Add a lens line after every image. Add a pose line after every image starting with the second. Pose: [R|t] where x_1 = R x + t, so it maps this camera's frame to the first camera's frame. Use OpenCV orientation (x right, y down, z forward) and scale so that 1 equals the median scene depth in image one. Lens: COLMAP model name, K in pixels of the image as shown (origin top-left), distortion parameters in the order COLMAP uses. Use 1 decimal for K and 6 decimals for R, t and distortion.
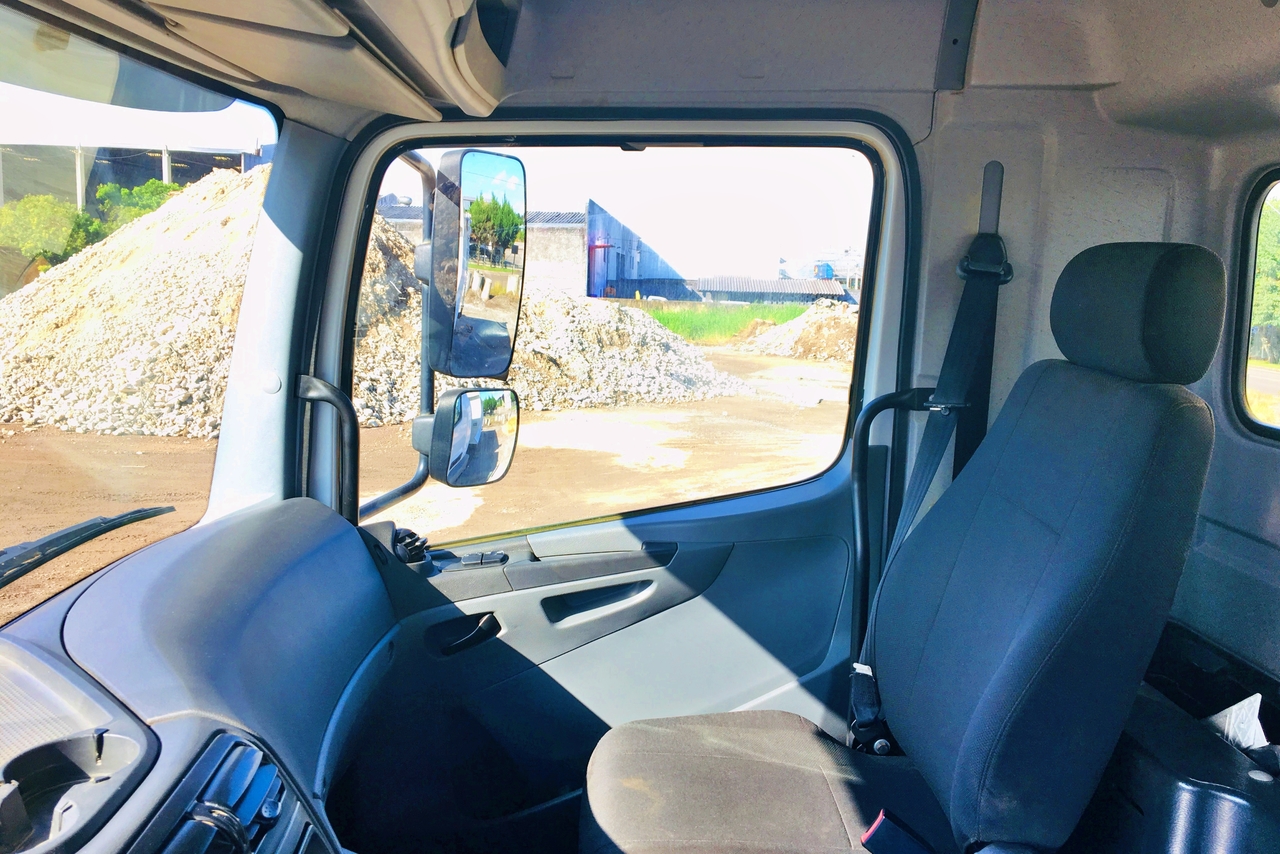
lens RADIAL K [[1074.7, 0, 640.0], [0, 1074.7, 427.0], [0, 0, 1]] dist [0.072869, -0.105069]
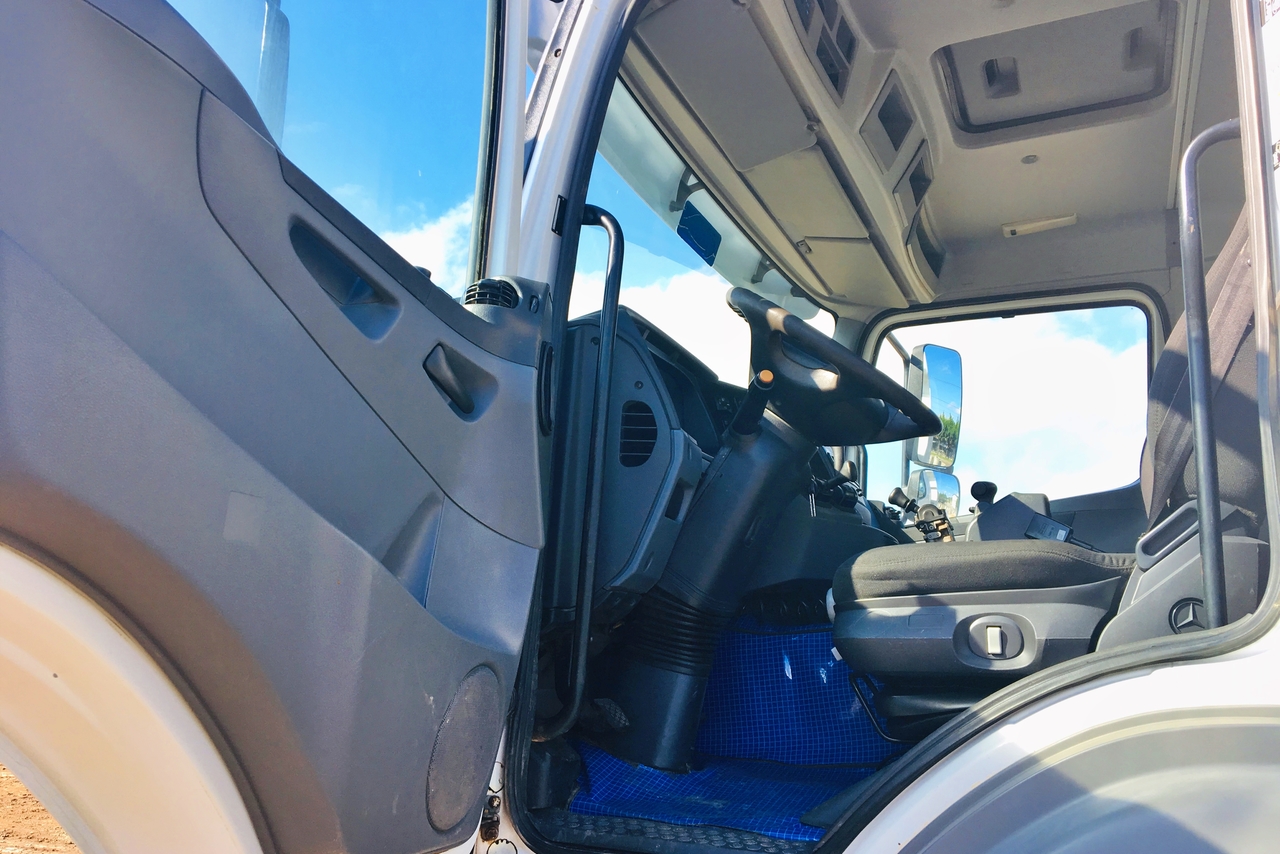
lens RADIAL K [[1074.7, 0, 640.0], [0, 1074.7, 427.0], [0, 0, 1]] dist [0.072869, -0.105069]
pose [[0.899039, -0.067534, -0.432629, 0.246166], [-0.089598, 0.938755, -0.332733, 0.690614], [0.428604, 0.337902, 0.837926, -0.940858]]
